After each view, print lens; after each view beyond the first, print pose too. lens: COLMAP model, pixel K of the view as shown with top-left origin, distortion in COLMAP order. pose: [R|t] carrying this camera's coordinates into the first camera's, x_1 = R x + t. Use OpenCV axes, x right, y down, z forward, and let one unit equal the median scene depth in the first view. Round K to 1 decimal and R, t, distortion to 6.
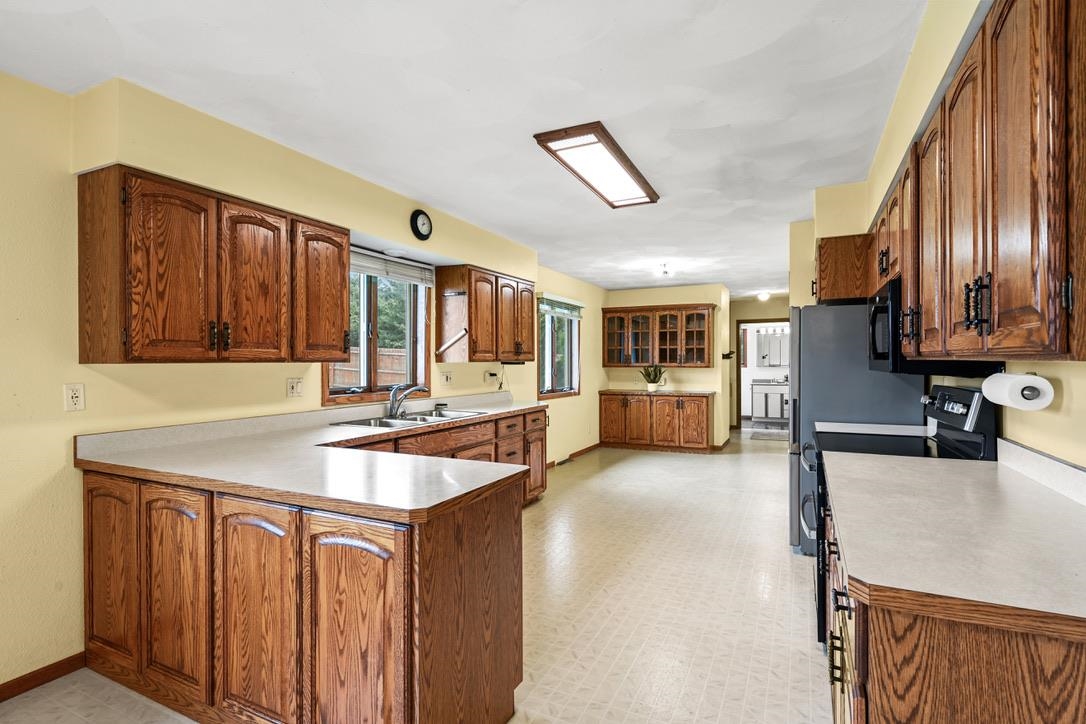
lens RADIAL K [[525.6, 0, 537.8], [0, 525.6, 365.8], [0, 0, 1]] dist [0.000759, 0.000027]
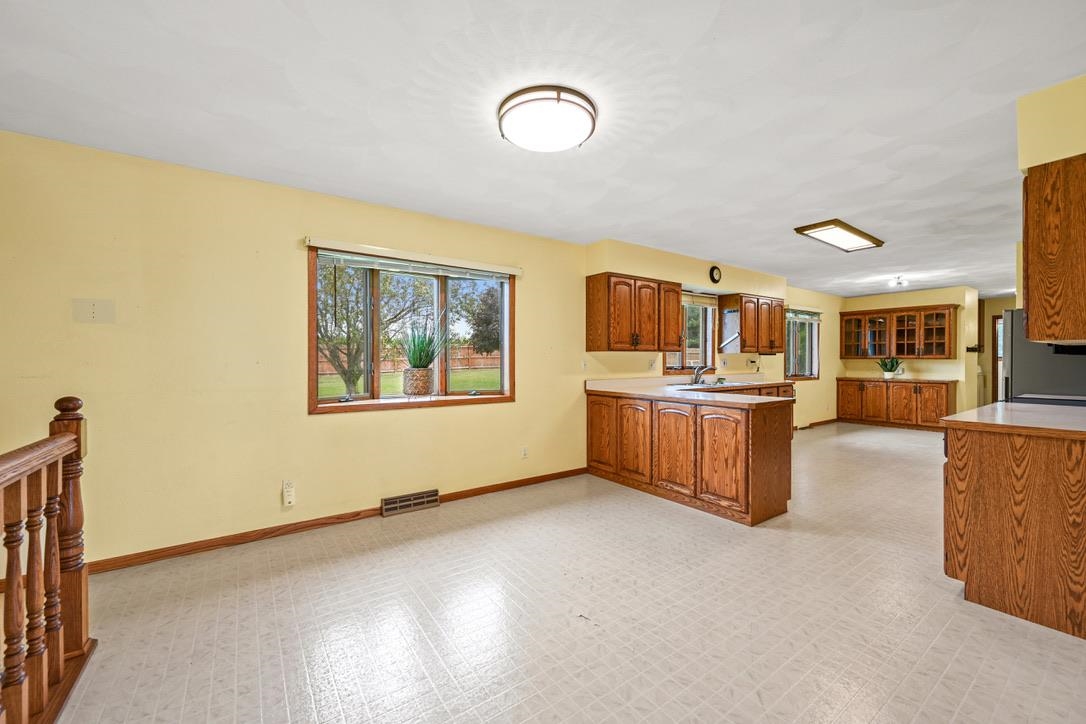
lens RADIAL K [[429.4, 0, 543.8], [0, 429.4, 363.1], [0, 0, 1]] dist [-0.000320, -0.000343]
pose [[0.884969, 0.004748, -0.465625, -0.081770], [-0.003896, 0.999989, 0.002792, 0.037835], [0.465633, -0.000657, 0.884977, -0.755271]]
